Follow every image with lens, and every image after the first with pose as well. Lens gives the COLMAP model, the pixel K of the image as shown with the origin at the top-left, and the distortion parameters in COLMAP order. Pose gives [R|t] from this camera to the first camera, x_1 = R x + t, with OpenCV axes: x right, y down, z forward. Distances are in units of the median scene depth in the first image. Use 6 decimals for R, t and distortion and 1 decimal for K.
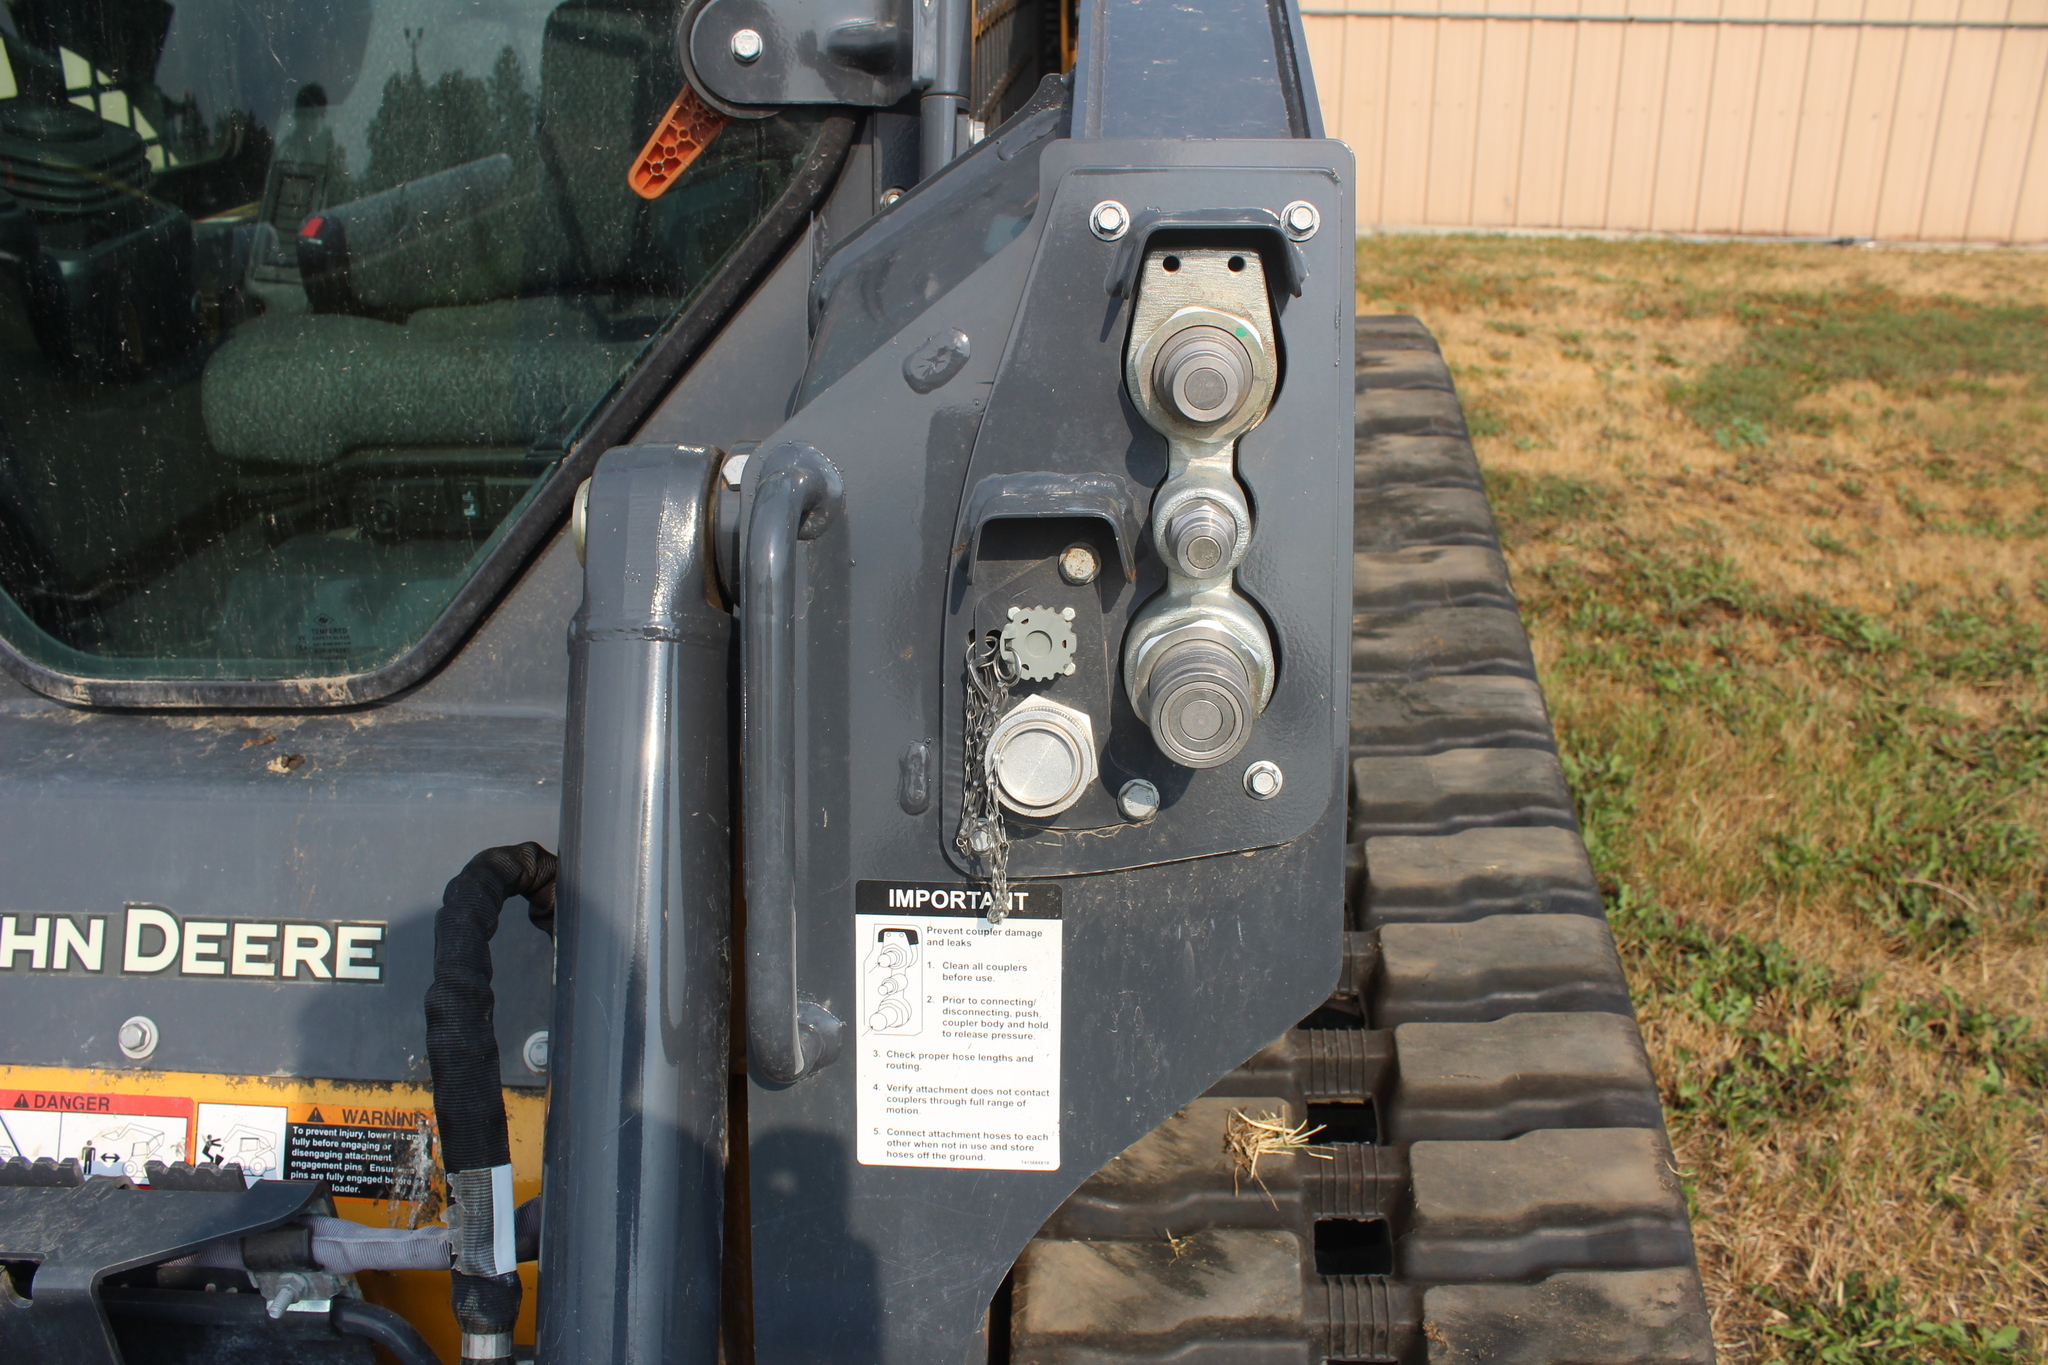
lens RADIAL K [[1700.5, 0, 1005.9], [0, 1700.5, 682.0], [0, 0, 1]] dist [-0.172435, 0.161302]
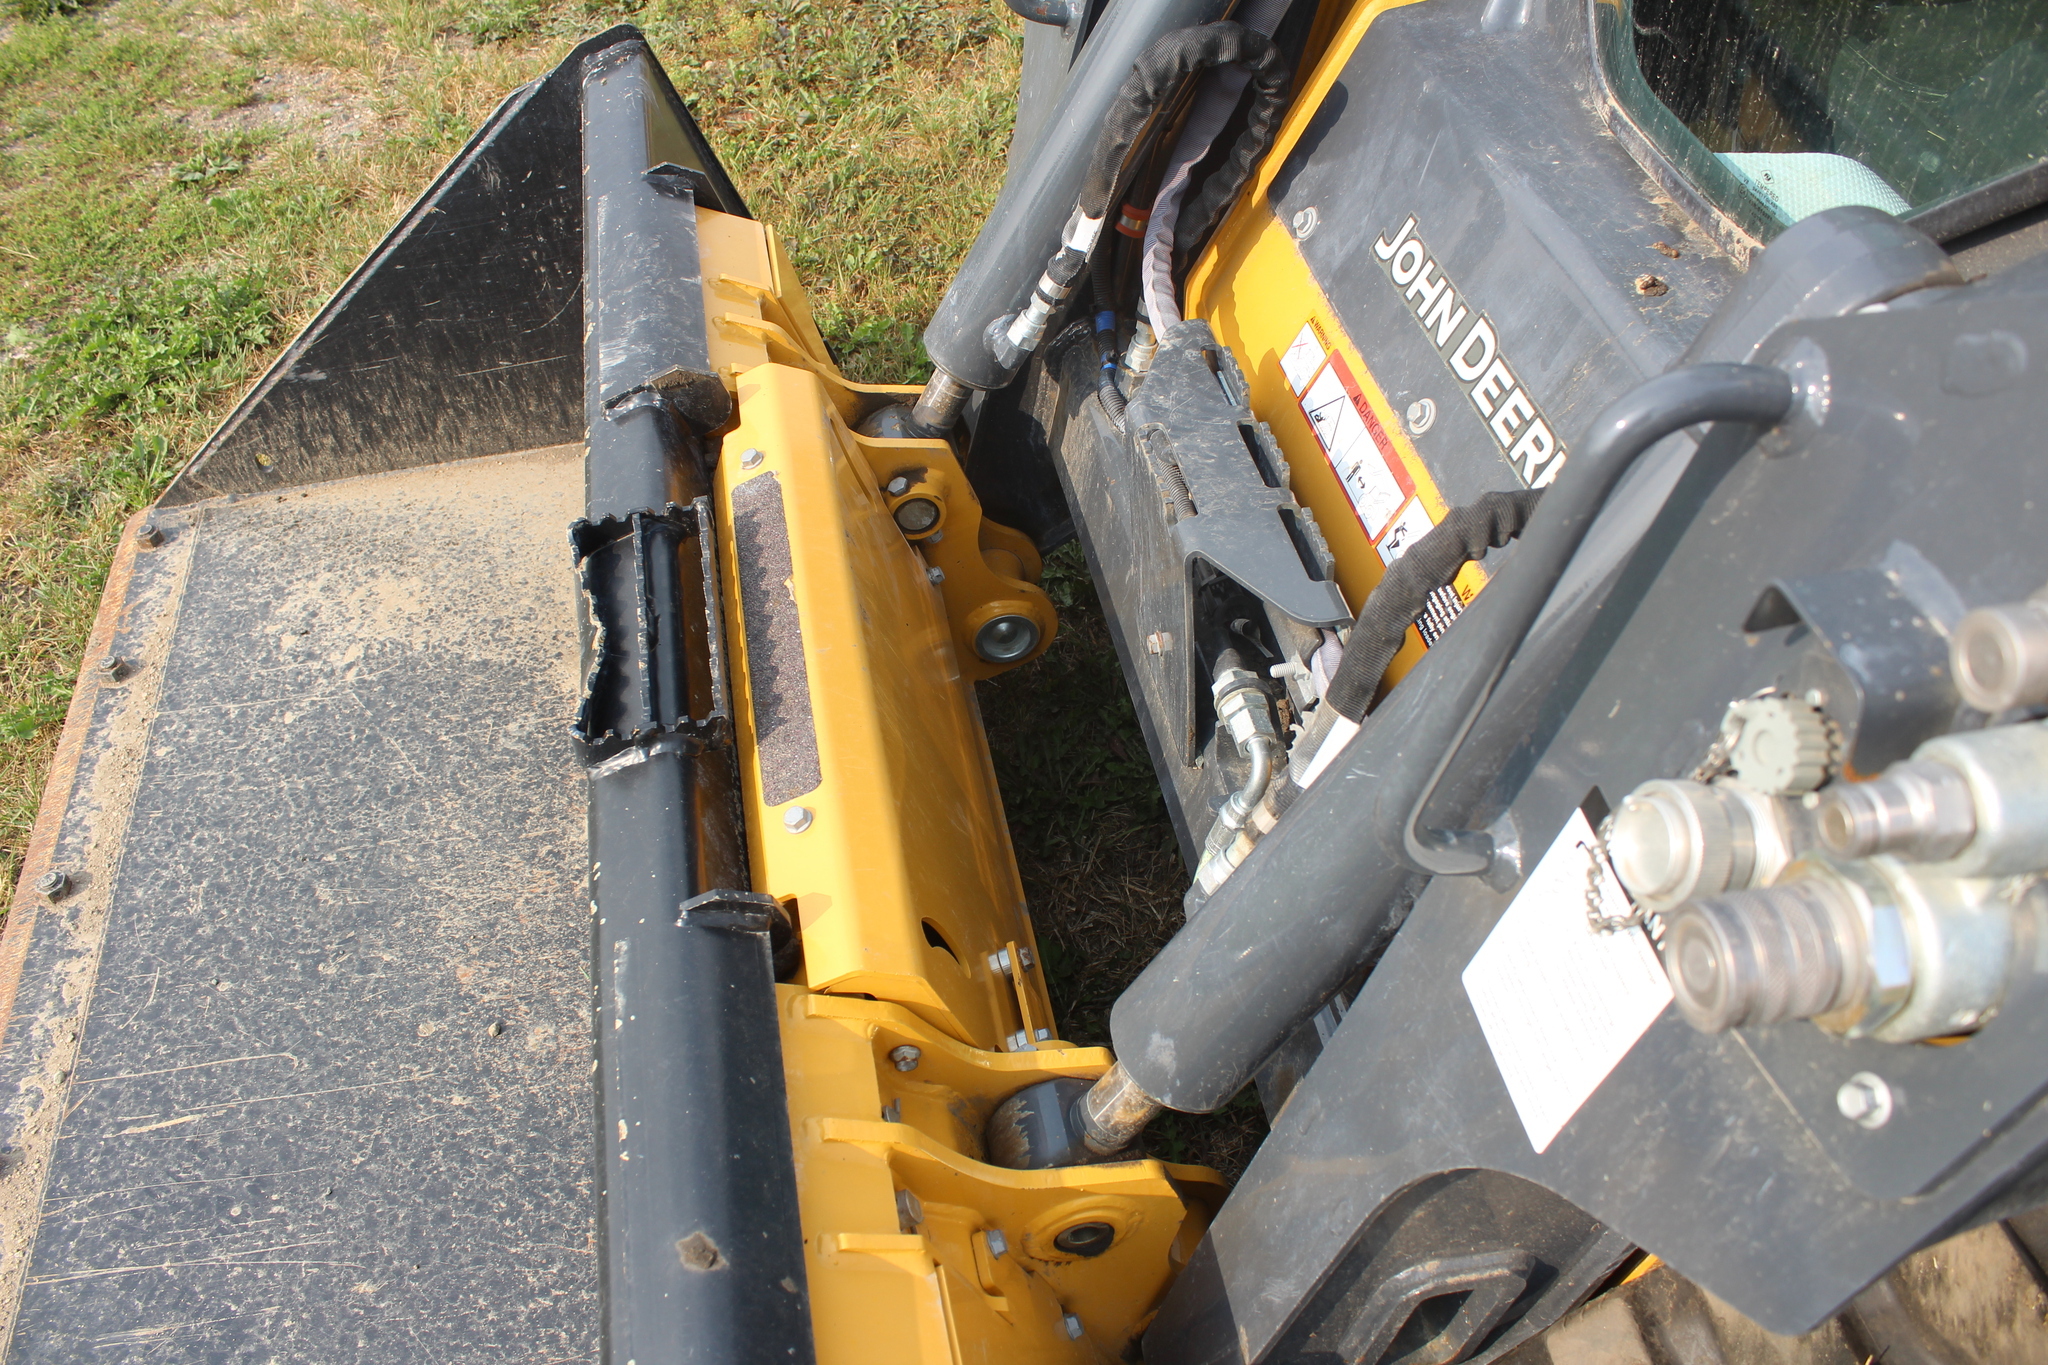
lens RADIAL K [[1700.5, 0, 1005.9], [0, 1700.5, 682.0], [0, 0, 1]] dist [-0.172435, 0.161302]
pose [[0.256100, 0.705138, -0.661206, 0.073935], [-0.304203, 0.708055, 0.637274, -0.076456], [0.917536, 0.037935, 0.395838, 0.069229]]
